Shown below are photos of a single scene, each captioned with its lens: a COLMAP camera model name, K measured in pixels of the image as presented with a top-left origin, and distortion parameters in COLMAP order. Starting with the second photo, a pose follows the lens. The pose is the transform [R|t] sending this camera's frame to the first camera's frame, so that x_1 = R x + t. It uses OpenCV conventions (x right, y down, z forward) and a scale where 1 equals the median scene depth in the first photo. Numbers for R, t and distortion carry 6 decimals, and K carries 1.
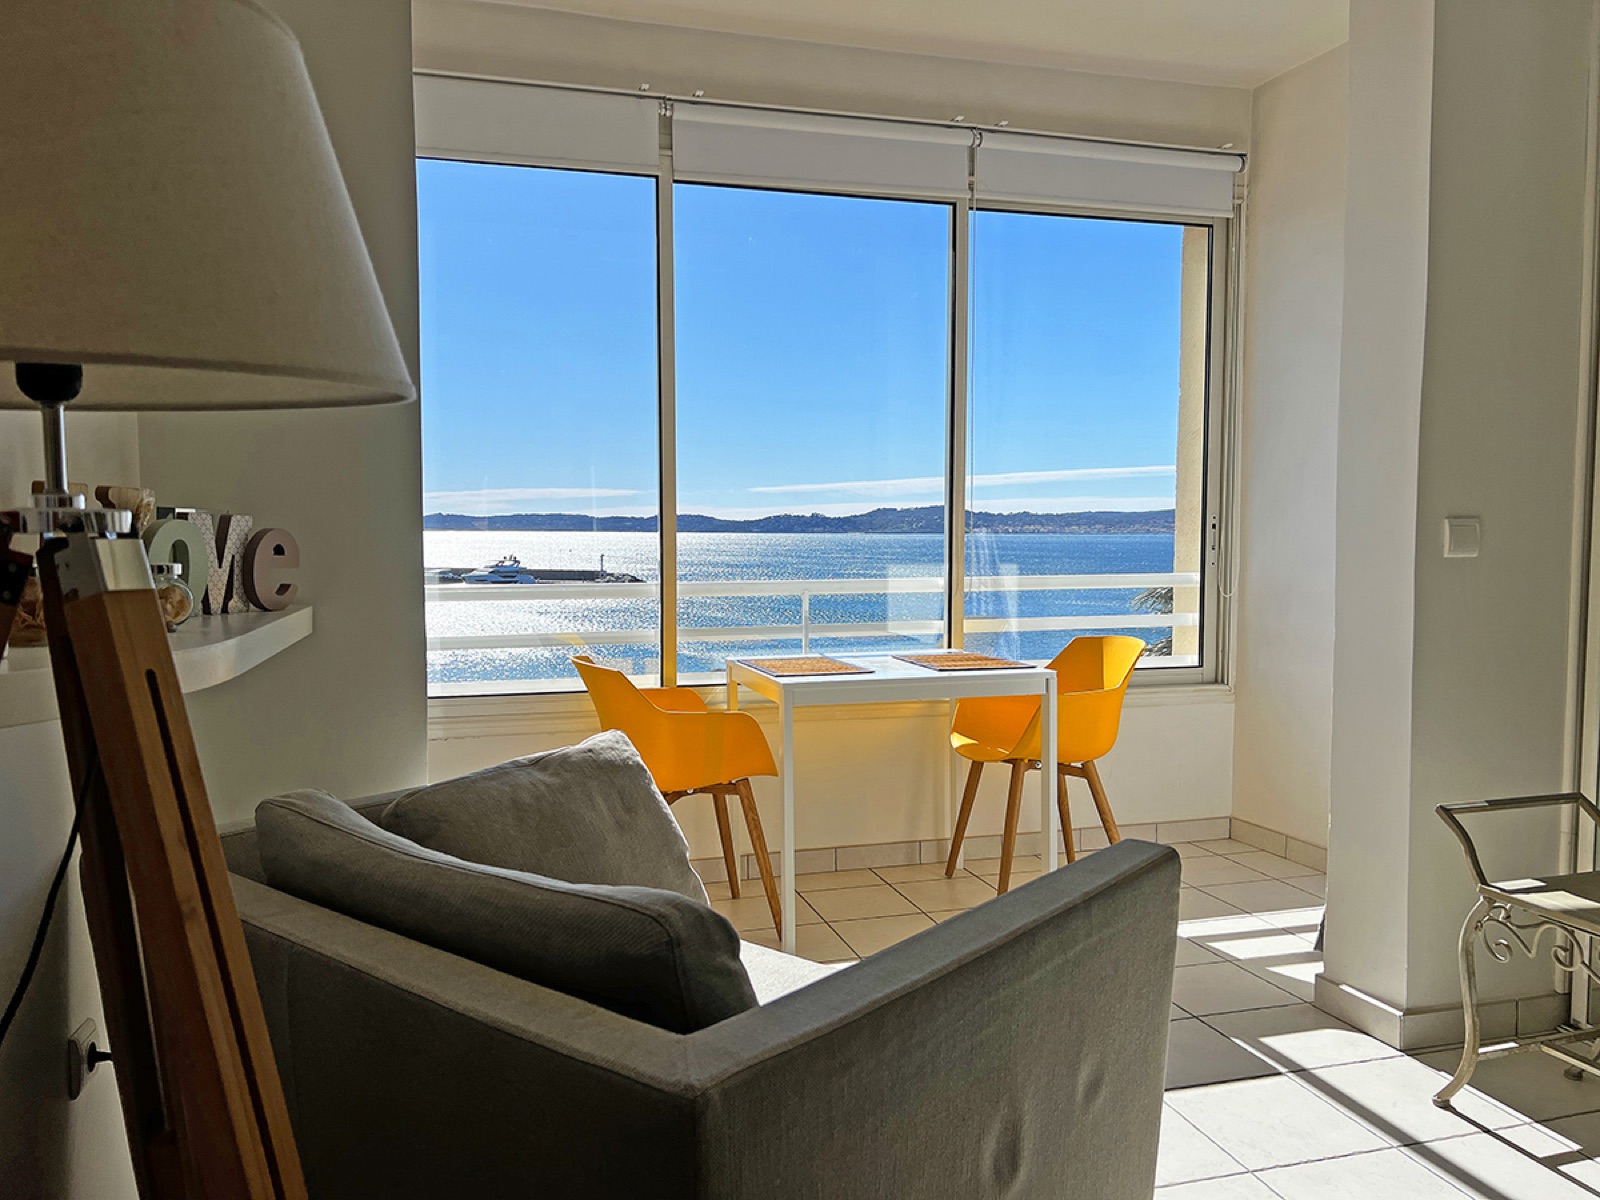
lens RADIAL K [[1210.1, 0, 804.1], [0, 1210.1, 601.7], [0, 0, 1]] dist [0.055819, -0.055207]
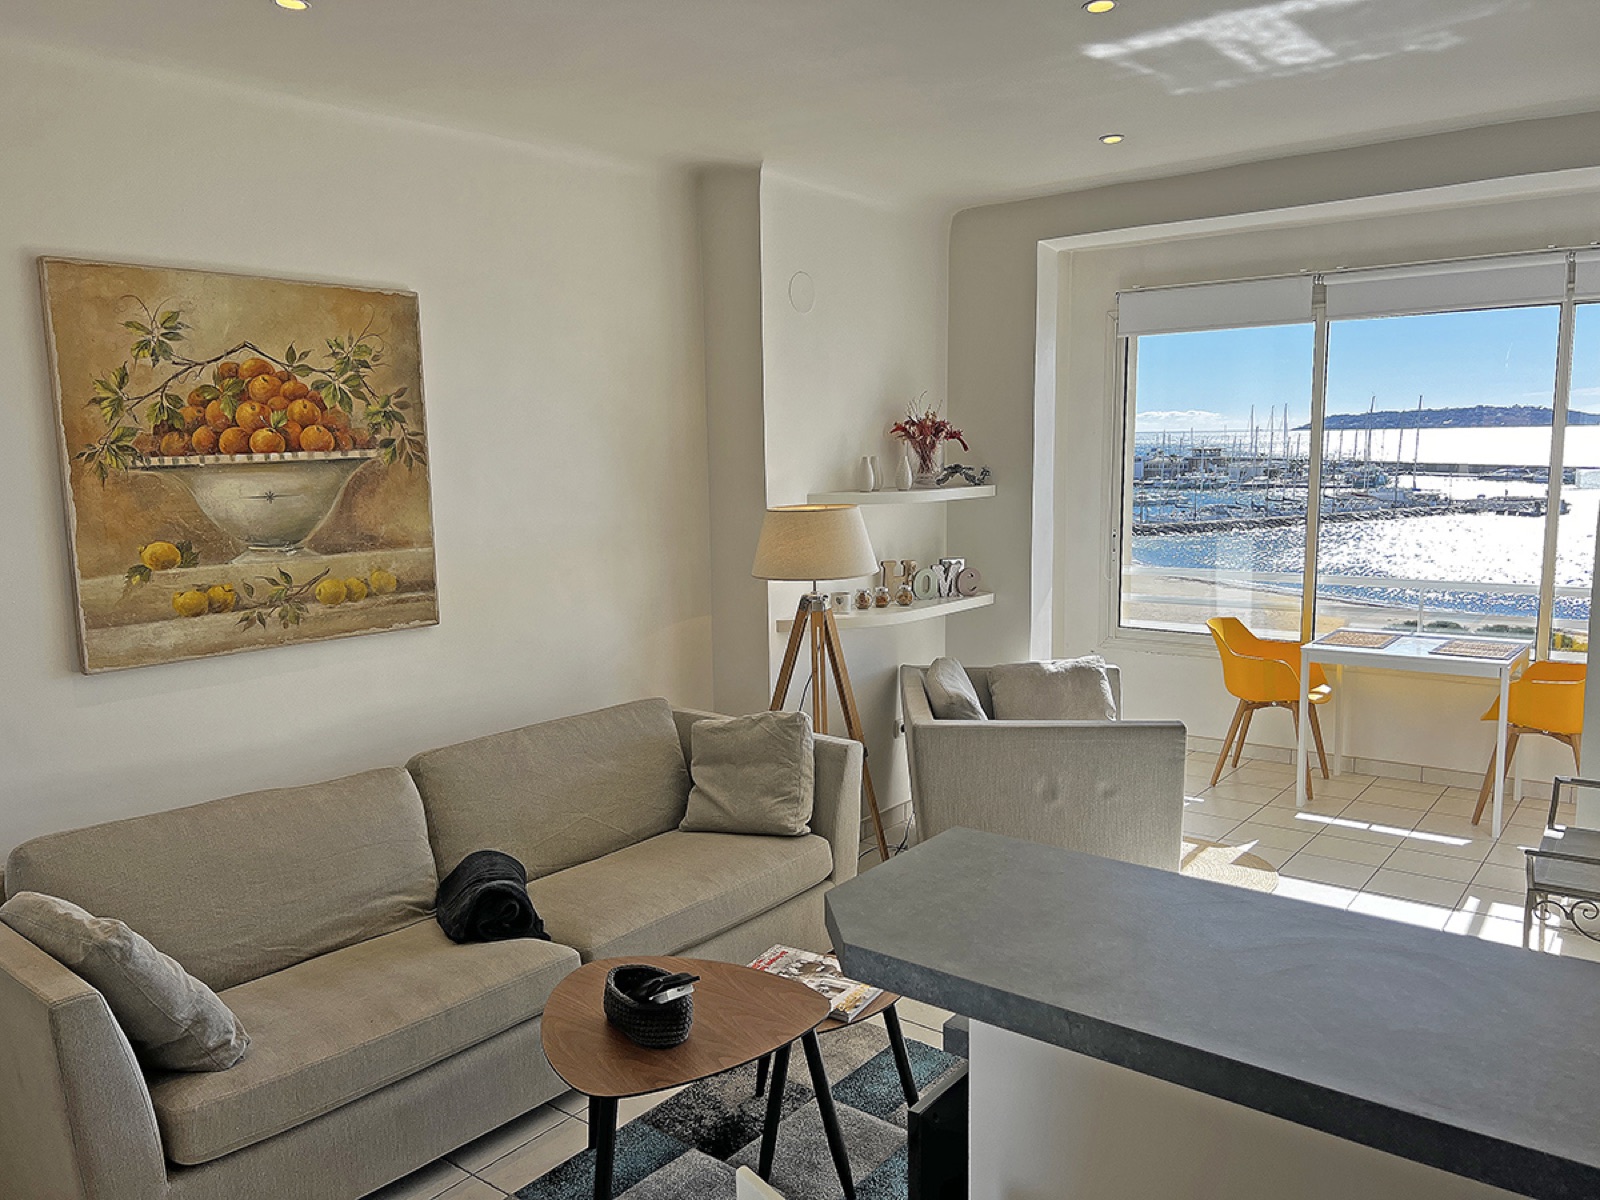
lens RADIAL K [[1210.1, 0, 792.5], [0, 1210.1, 612.9], [0, 0, 1]] dist [0.055819, -0.055207]
pose [[0.587322, 0.110939, -0.801714, 0.733848], [-0.032163, 0.992978, 0.113843, -0.119258], [0.808714, -0.041077, 0.586766, -0.461536]]
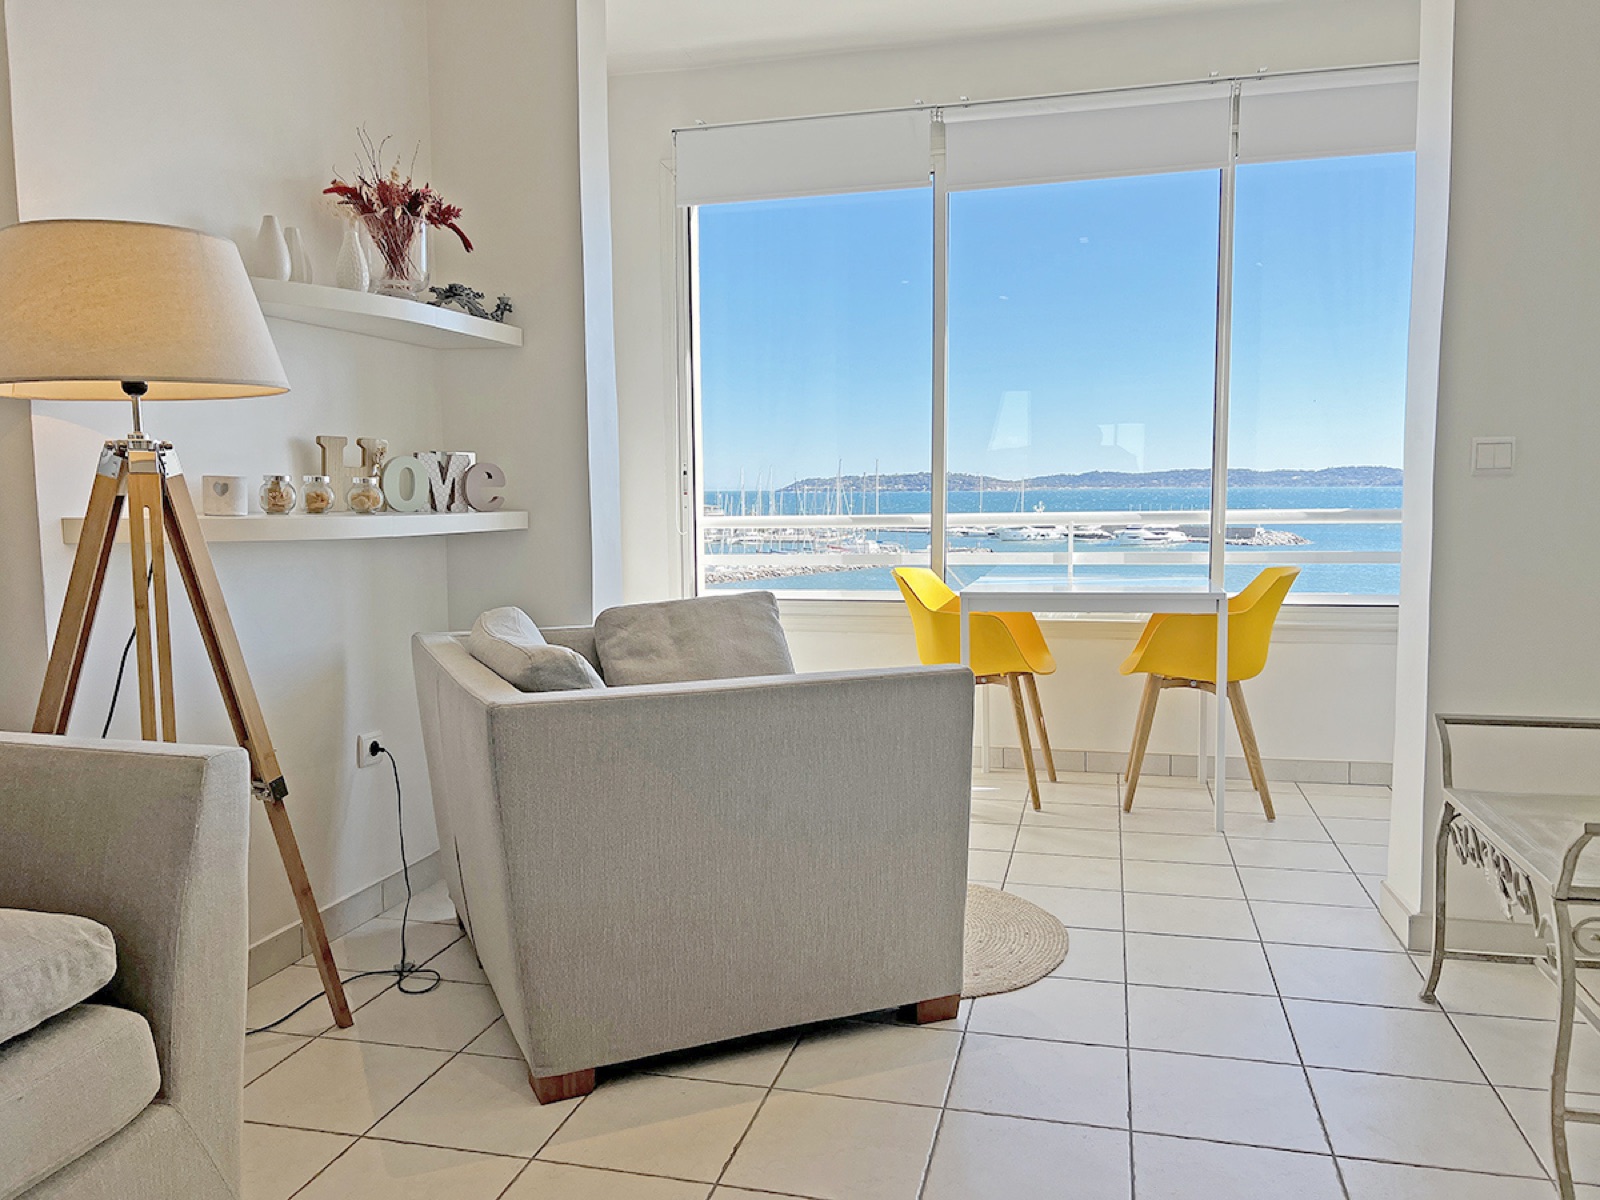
lens RADIAL K [[1210.1, 0, 797.0], [0, 1210.1, 606.5], [0, 0, 1]] dist [0.055819, -0.055207]
pose [[0.861431, 0.042221, -0.506117, 0.358181], [-0.022248, 0.998719, 0.045448, 0.023757], [0.507387, -0.027891, 0.861267, -0.104479]]
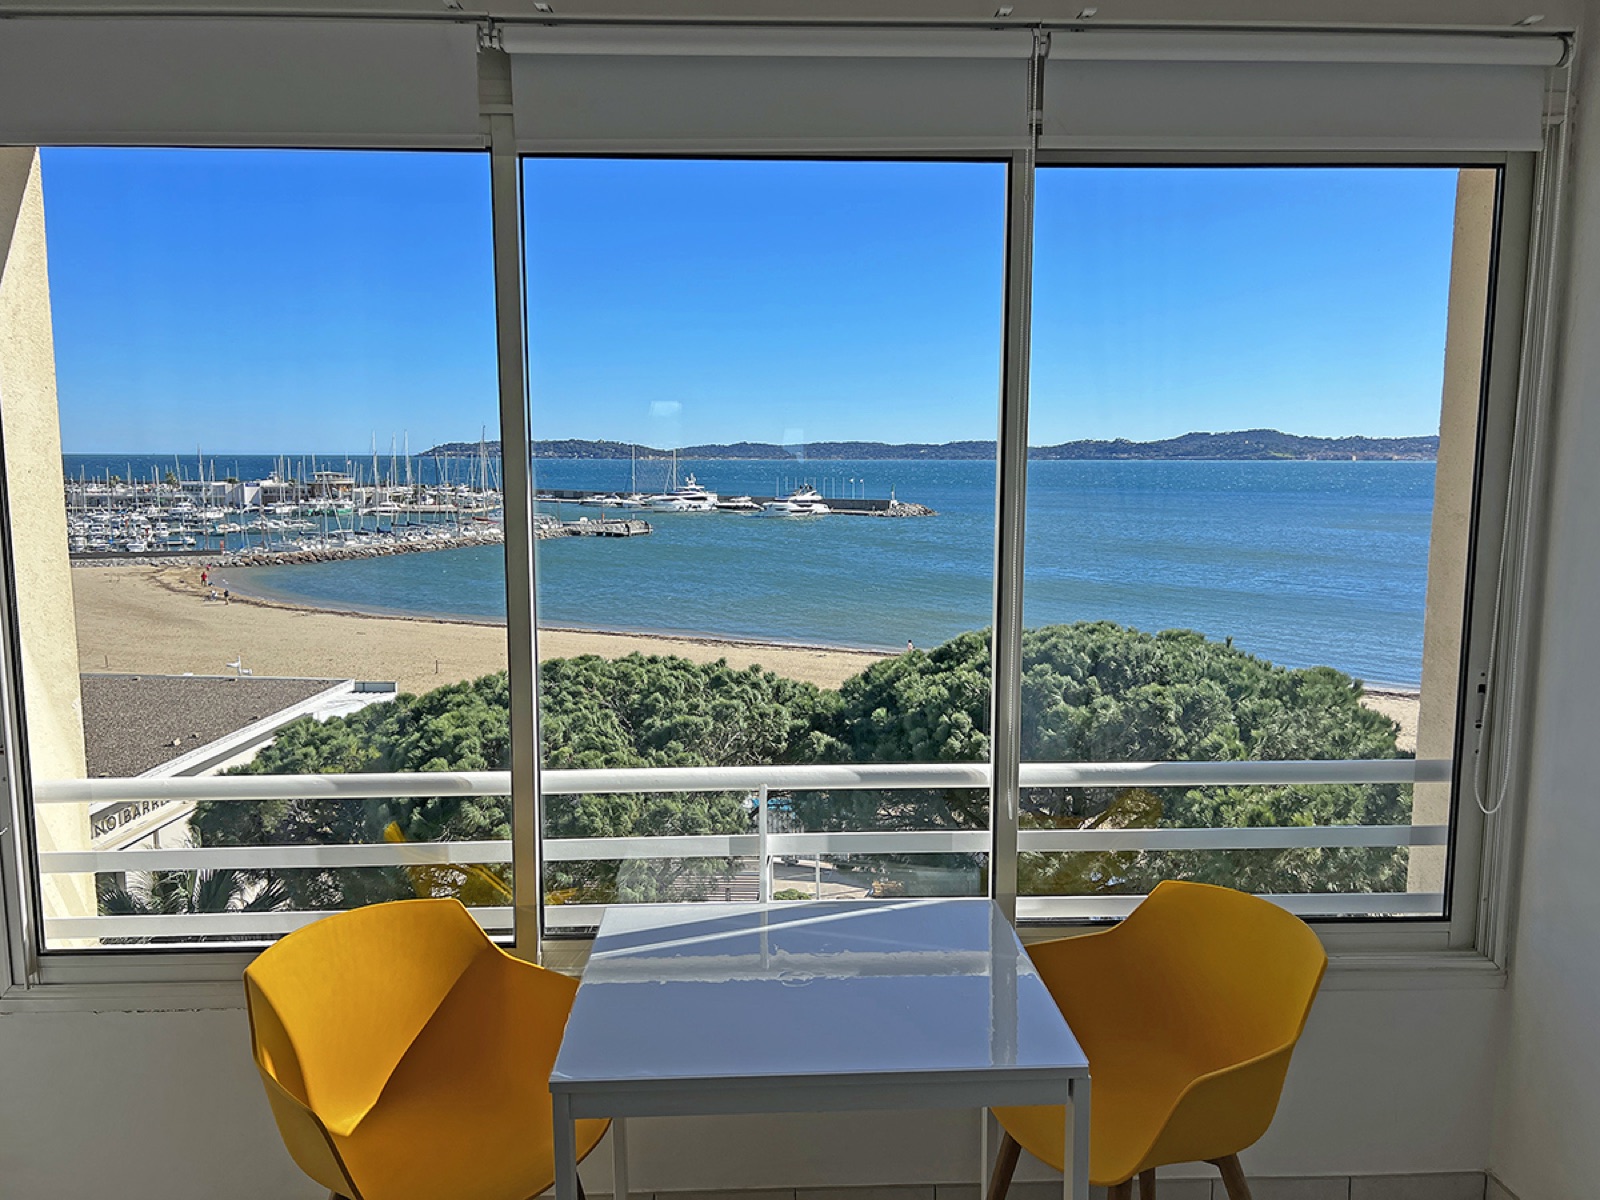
lens RADIAL K [[1210.1, 0, 805.7], [0, 1210.1, 610.4], [0, 0, 1]] dist [0.055819, -0.055207]
pose [[0.971017, 0.030950, -0.236998, 0.174449], [-0.014880, 0.997485, 0.069297, -0.147799], [0.238547, -0.063762, 0.969036, 0.388137]]
